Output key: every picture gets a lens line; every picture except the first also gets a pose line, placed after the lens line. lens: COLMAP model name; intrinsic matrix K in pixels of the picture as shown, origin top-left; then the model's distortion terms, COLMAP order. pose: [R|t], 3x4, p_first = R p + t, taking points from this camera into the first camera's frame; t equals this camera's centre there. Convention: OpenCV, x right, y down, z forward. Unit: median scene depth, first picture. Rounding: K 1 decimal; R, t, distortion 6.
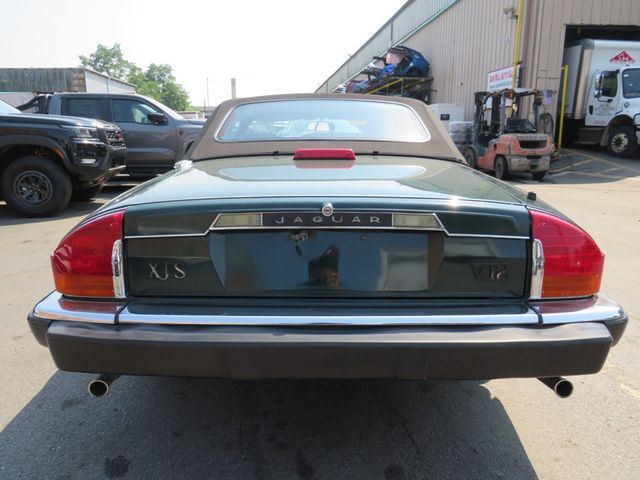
lens RADIAL K [[455.0, 0, 307.8], [0, 455.0, 242.5], [0, 0, 1]] dist [-0.044127, 0.004088]
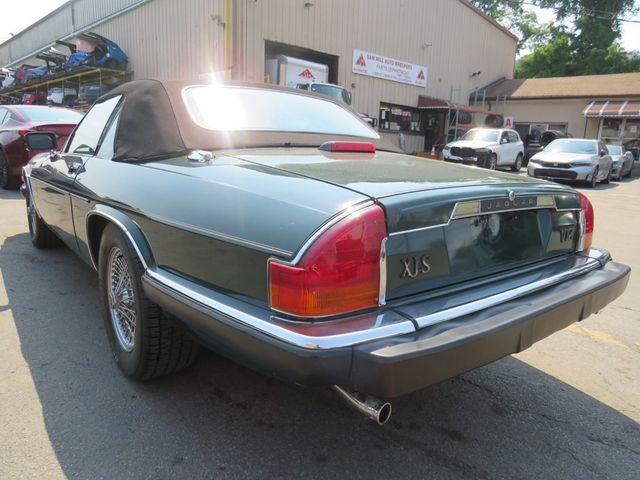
lens RADIAL K [[455.0, 0, 307.8], [0, 455.0, 242.5], [0, 0, 1]] dist [-0.044127, 0.004088]
pose [[0.774706, -0.100442, 0.624293, -0.103425], [0.097884, 0.994452, 0.038530, -0.004405], [-0.624699, 0.031259, 0.780240, 0.039458]]
